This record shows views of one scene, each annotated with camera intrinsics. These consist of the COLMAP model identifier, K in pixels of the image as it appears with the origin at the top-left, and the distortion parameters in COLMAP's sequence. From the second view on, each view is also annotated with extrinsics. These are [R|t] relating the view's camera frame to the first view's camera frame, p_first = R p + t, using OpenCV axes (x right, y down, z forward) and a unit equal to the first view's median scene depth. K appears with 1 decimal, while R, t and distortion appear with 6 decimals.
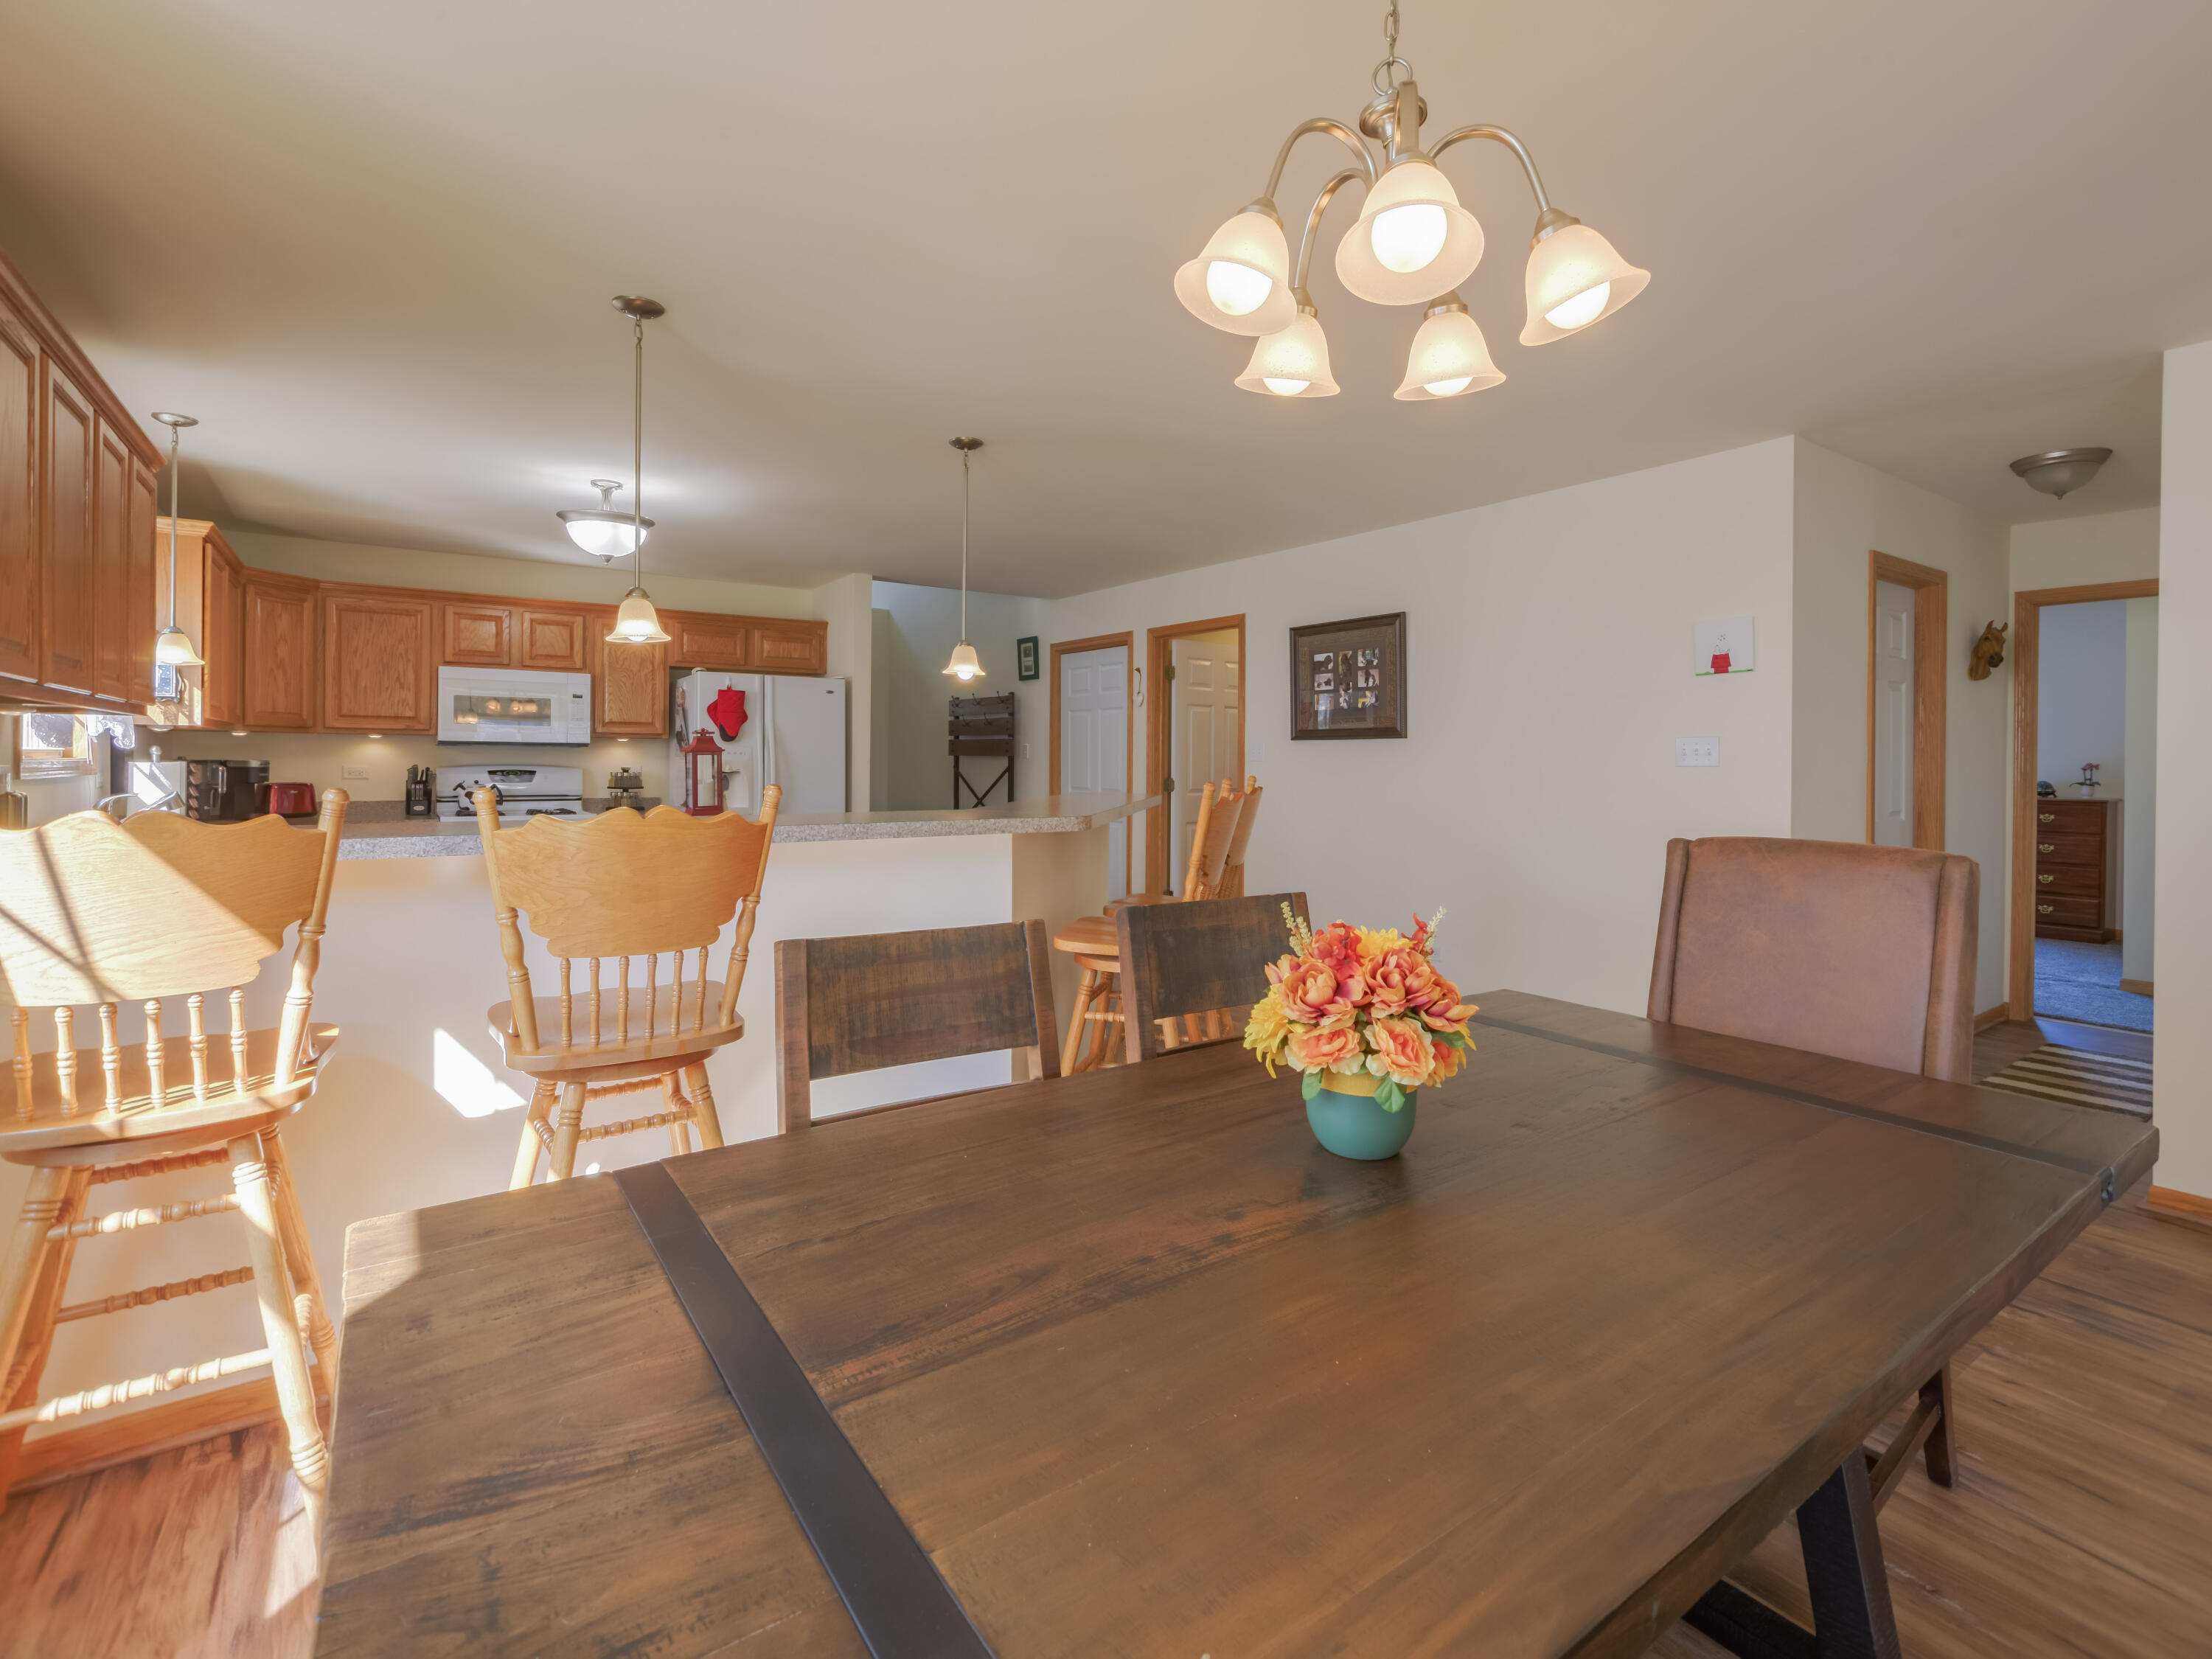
lens RADIAL K [[1025.5, 0, 1105.4], [0, 1025.5, 763.4], [0, 0, 1]] dist [0.000448, 0.000110]
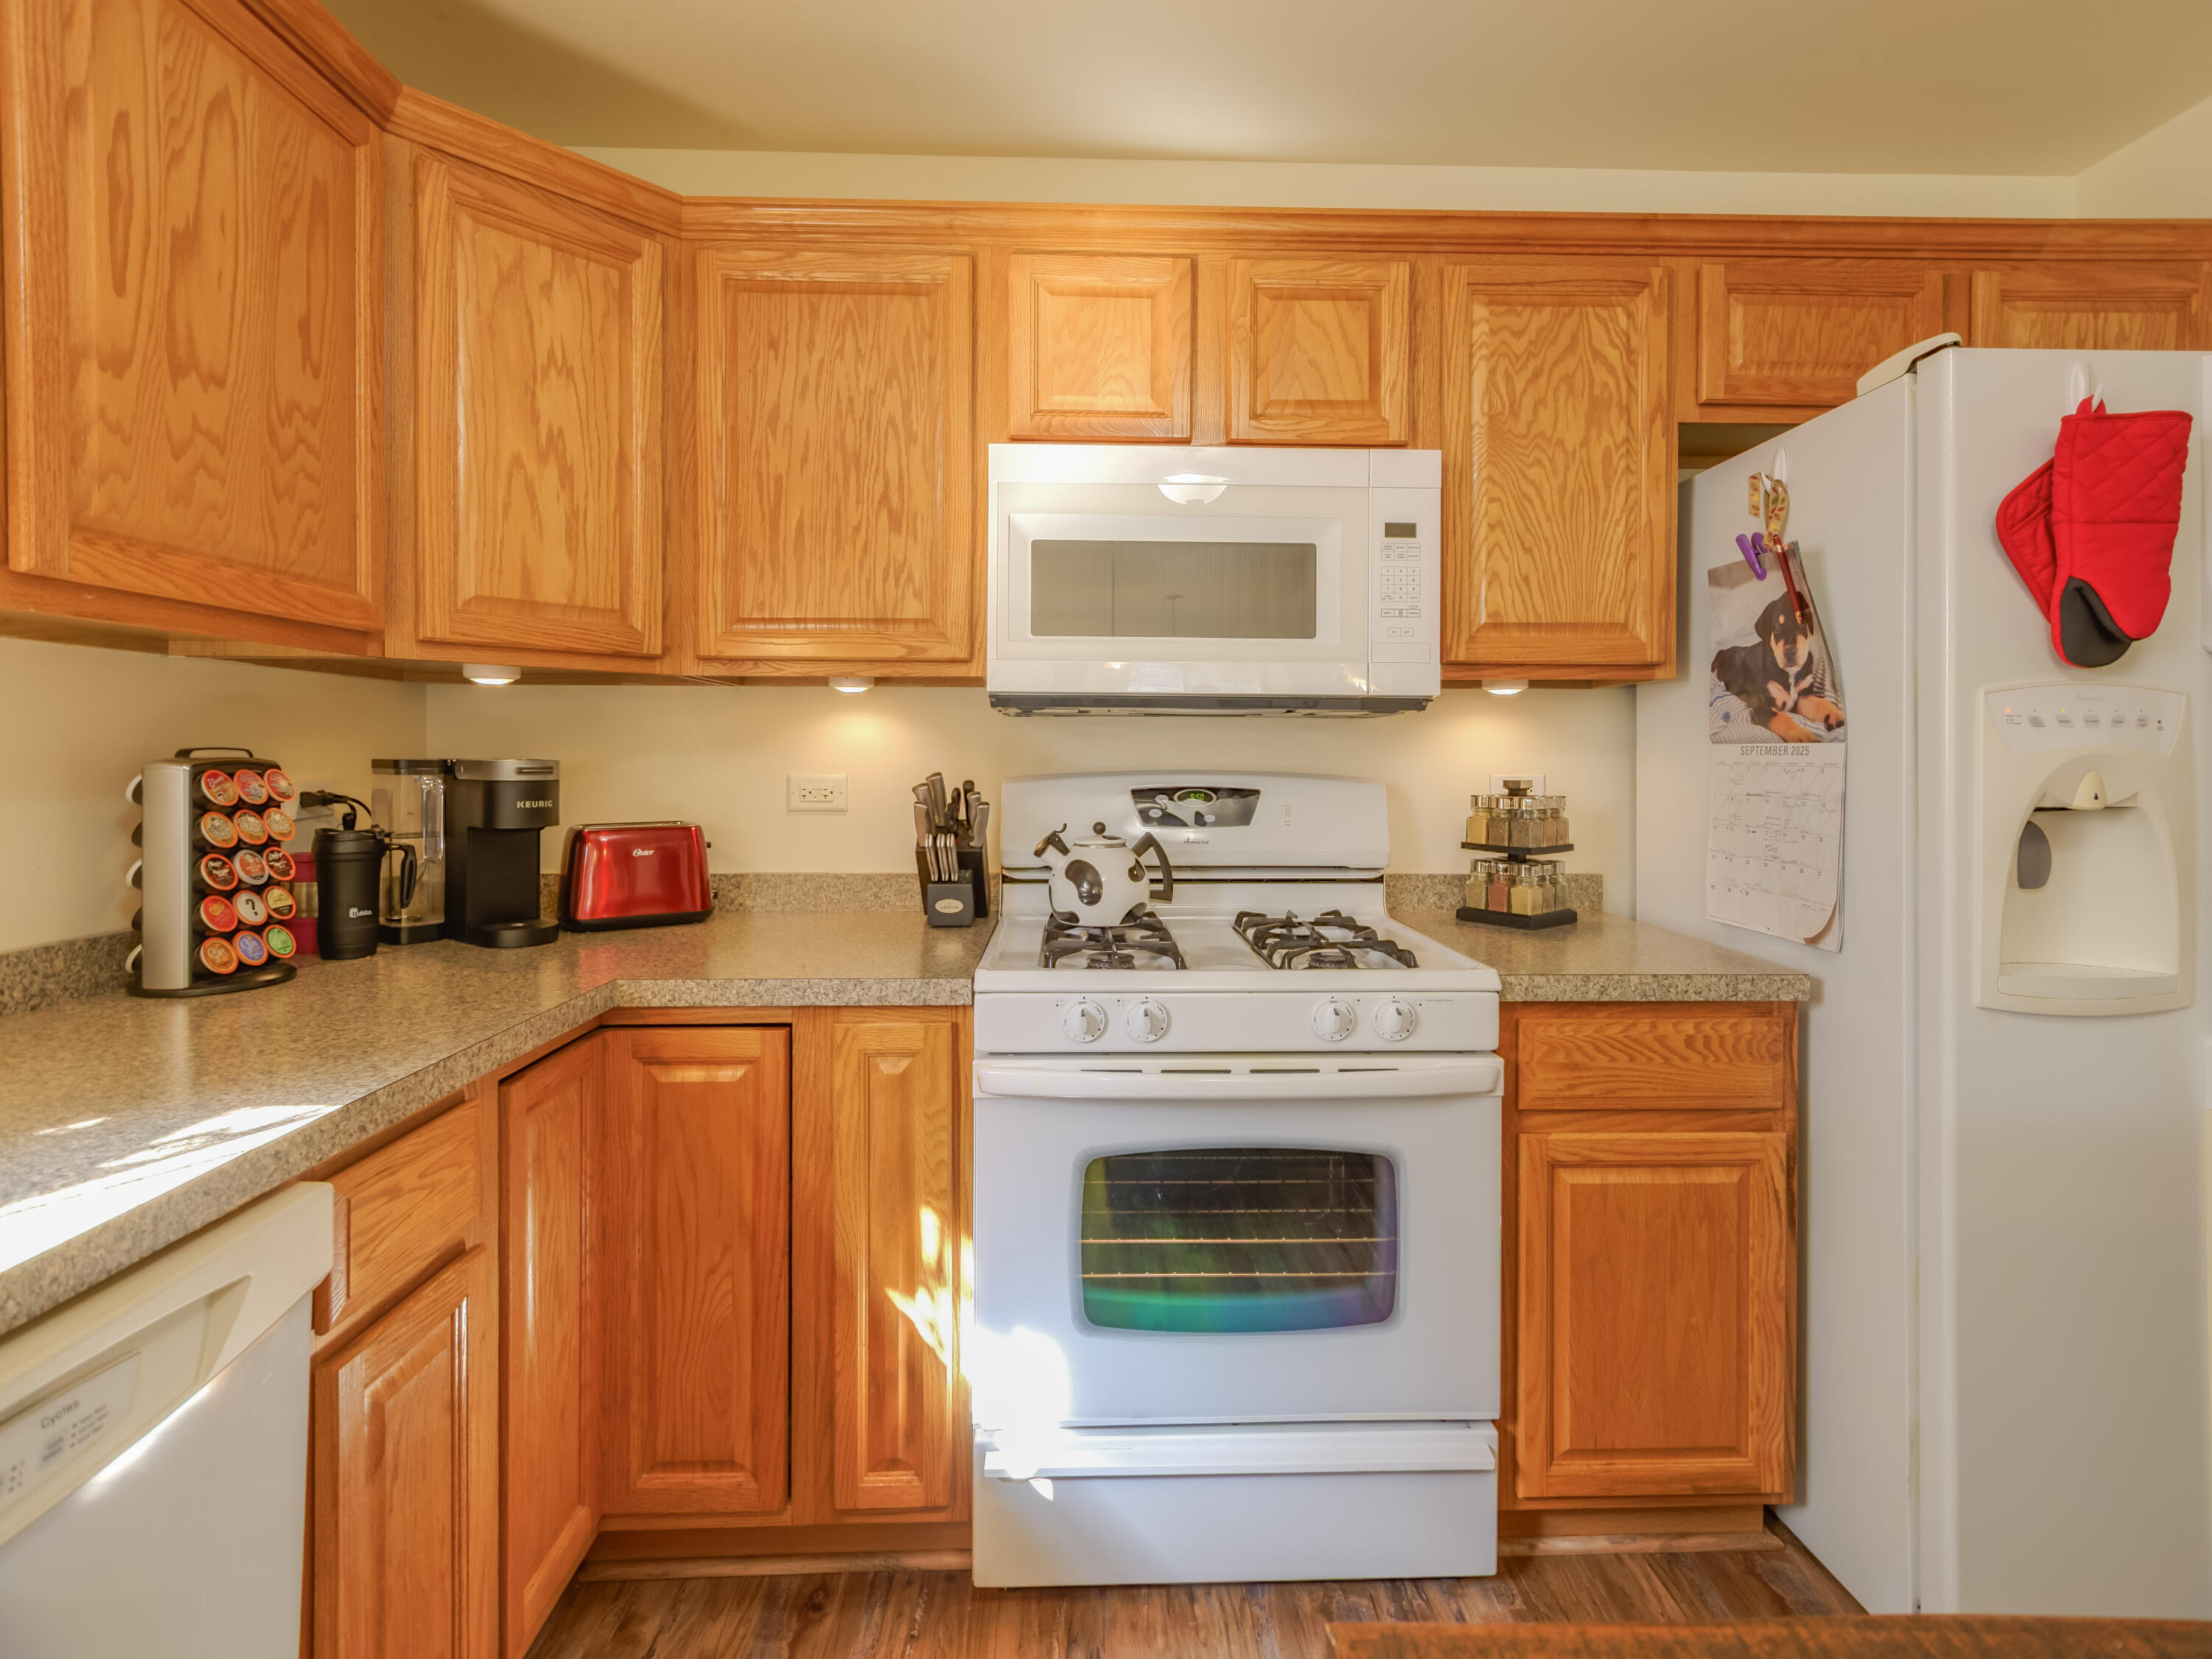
lens RADIAL K [[1061.8, 0, 1109.3], [0, 1061.8, 758.6], [0, 0, 1]] dist [0.001152, -0.000002]
pose [[0.837002, -0.002802, -0.547193, -0.426042], [0.000972, 0.999993, -0.003635, -0.001547], [0.547199, 0.002510, 0.836999, 0.718083]]
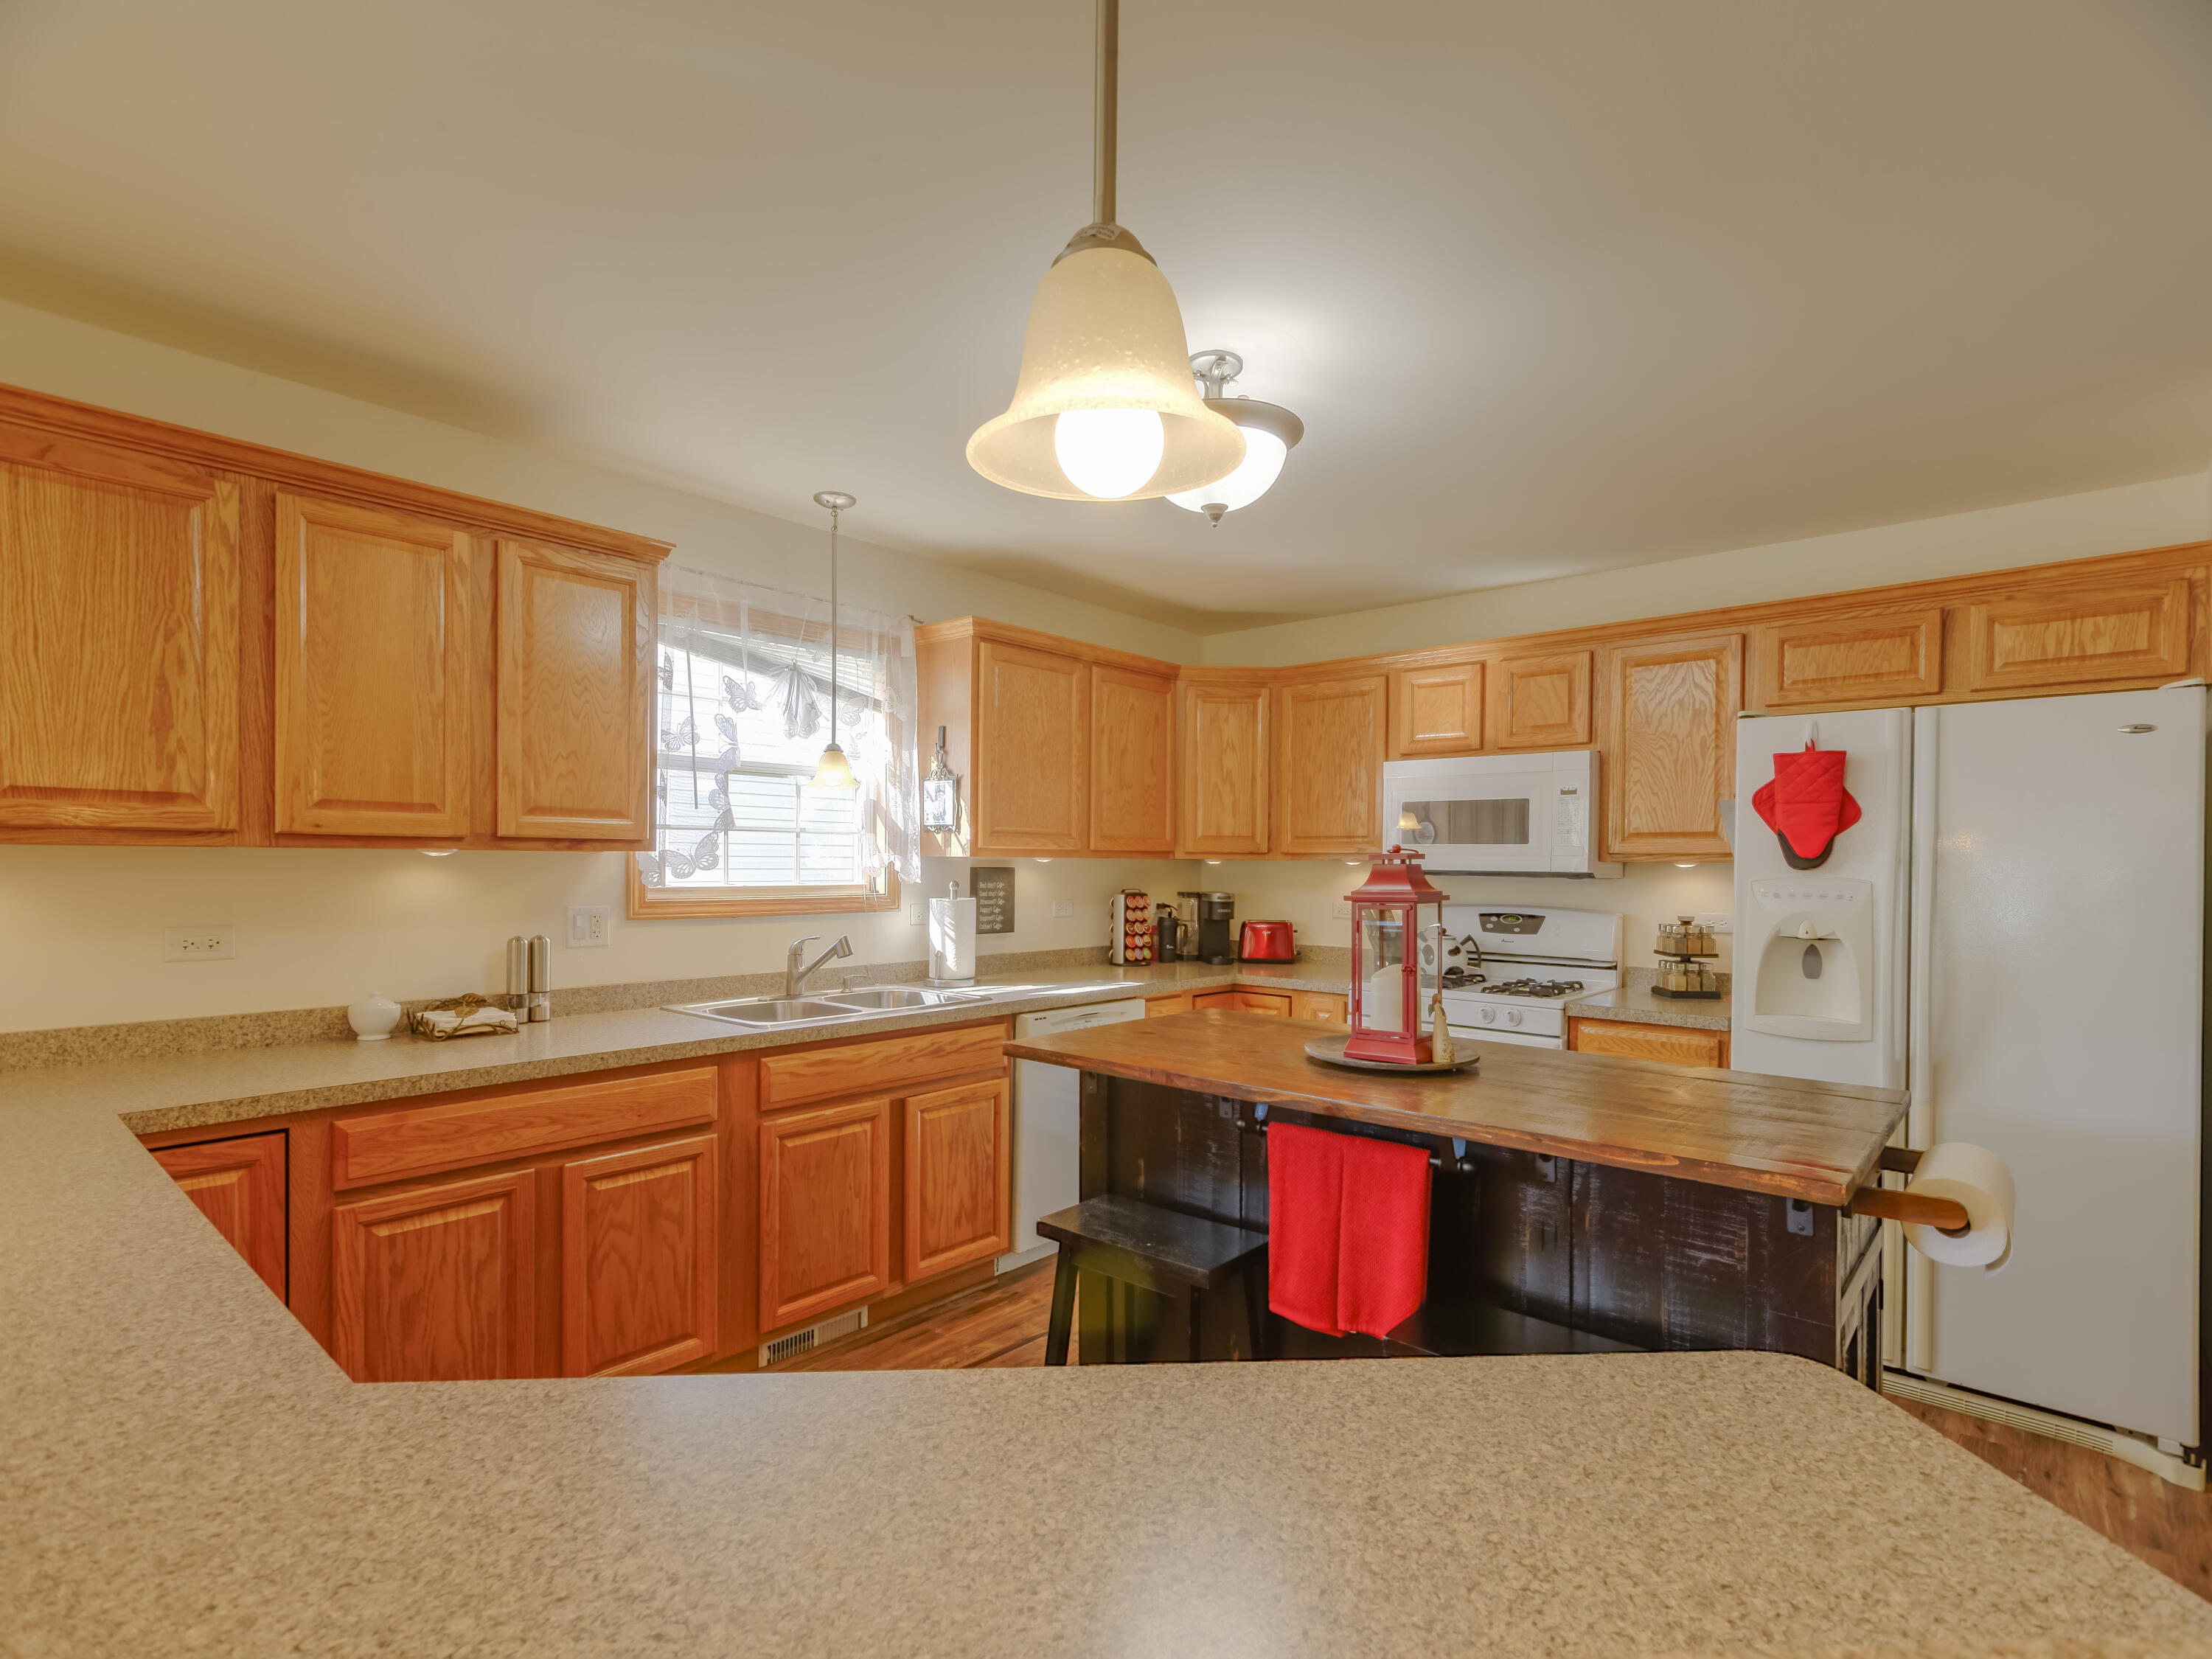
lens RADIAL K [[1070.2, 0, 1105.5], [0, 1070.2, 867.1], [0, 0, 1]] dist [0.003302, 0.000665]
pose [[0.240084, -0.001261, -0.970751, 0.008071], [-0.010736, 0.999935, -0.003954, -0.017634], [0.970693, 0.011371, 0.240055, 0.608062]]
